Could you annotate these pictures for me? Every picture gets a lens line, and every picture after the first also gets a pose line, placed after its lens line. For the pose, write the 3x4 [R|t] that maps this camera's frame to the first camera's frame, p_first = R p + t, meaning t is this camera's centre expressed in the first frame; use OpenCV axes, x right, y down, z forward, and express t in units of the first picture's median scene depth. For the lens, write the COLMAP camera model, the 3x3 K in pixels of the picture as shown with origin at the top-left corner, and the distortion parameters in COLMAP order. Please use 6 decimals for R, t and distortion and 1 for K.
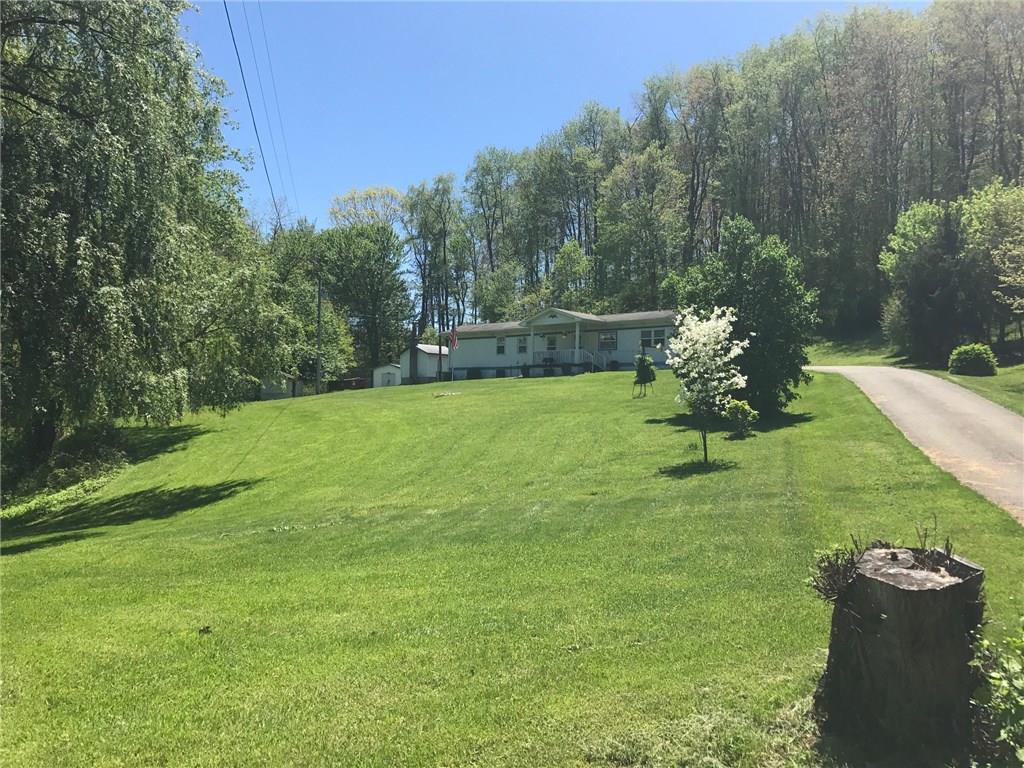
lens RADIAL K [[829.6, 0, 512.0], [0, 829.6, 384.0], [0, 0, 1]] dist [0.000035, -0.074250]
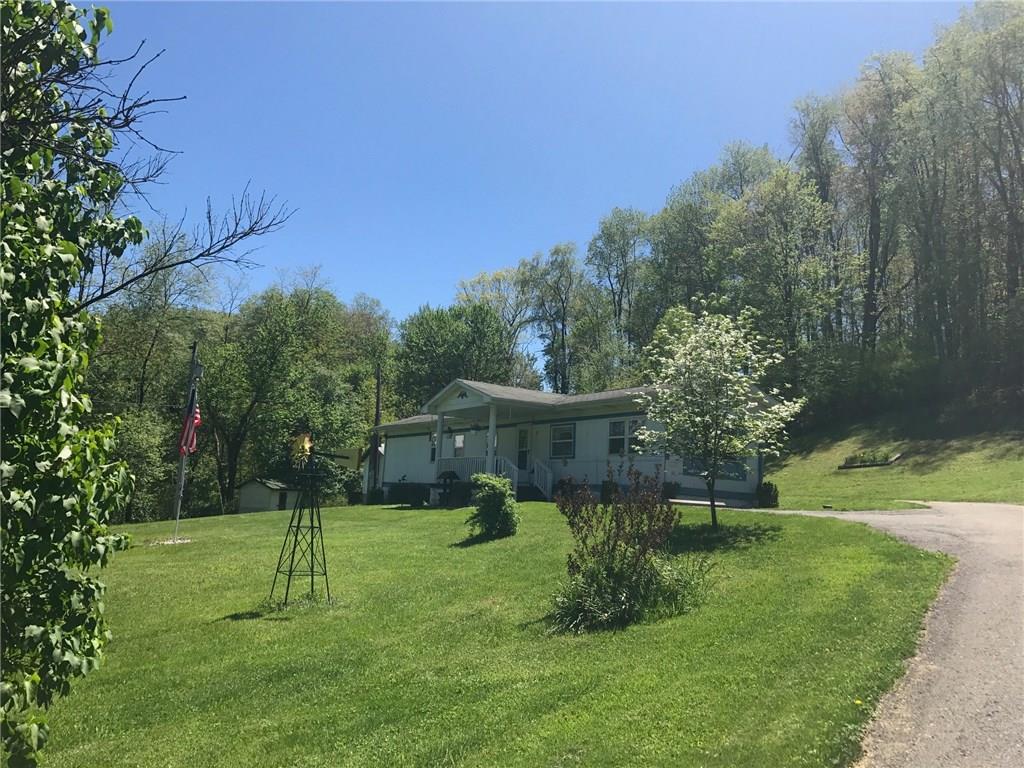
lens RADIAL K [[829.6, 0, 512.0], [0, 829.6, 384.0], [0, 0, 1]] dist [0.000035, -0.074250]
pose [[0.962985, -0.009930, -0.269373, 0.123107], [-0.023525, 0.992412, -0.120685, -0.012596], [0.268527, 0.122555, 0.955444, 0.261317]]
